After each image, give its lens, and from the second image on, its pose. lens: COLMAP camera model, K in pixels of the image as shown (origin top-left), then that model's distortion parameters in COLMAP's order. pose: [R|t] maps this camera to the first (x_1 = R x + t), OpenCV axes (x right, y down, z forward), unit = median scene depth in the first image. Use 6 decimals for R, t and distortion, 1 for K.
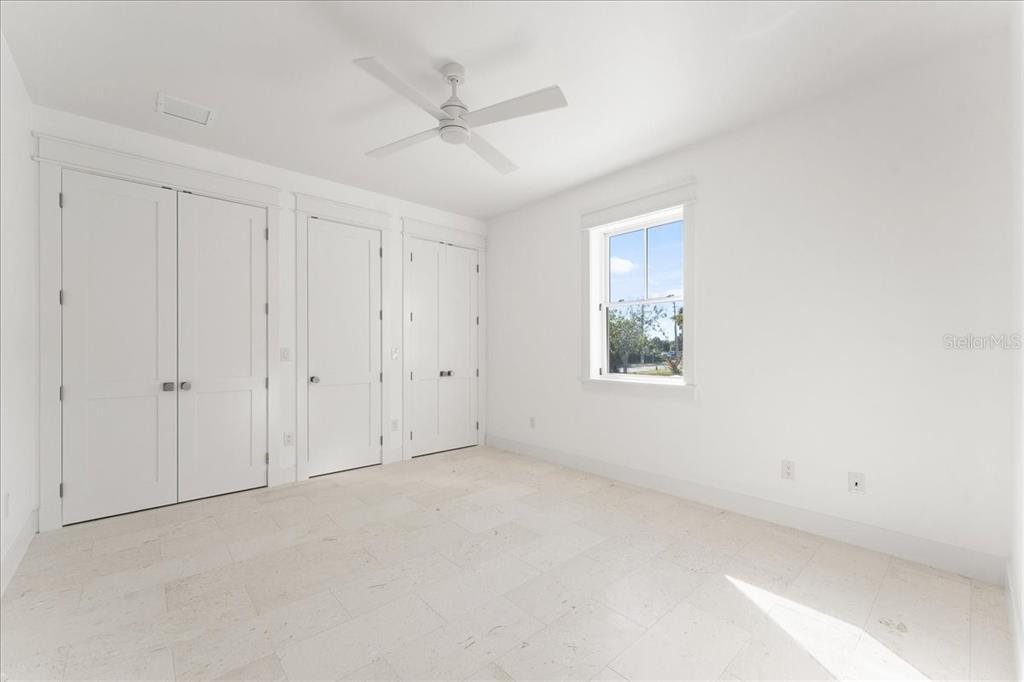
lens RADIAL K [[419.2, 0, 509.8], [0, 419.2, 350.7], [0, 0, 1]] dist [0.000961, 0.000238]
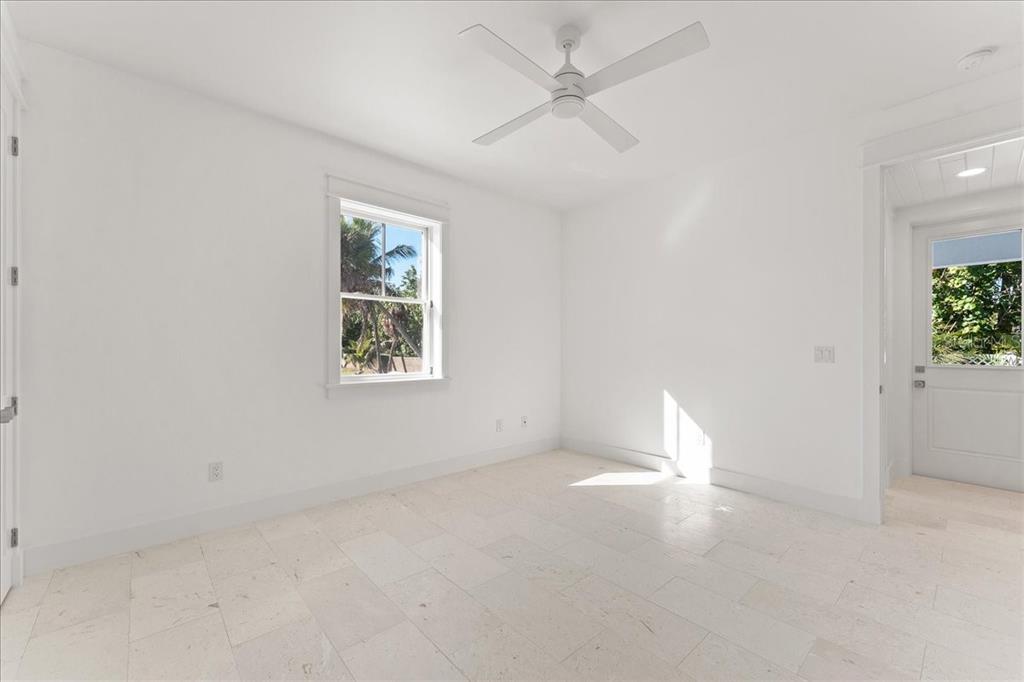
lens RADIAL K [[419.2, 0, 509.8], [0, 419.2, 350.7], [0, 0, 1]] dist [0.000961, 0.000238]
pose [[0.007106, -0.009984, 0.999925, -0.748682], [0.004619, 0.999940, 0.009952, -0.004715], [-0.999964, 0.004548, 0.007151, 0.812368]]
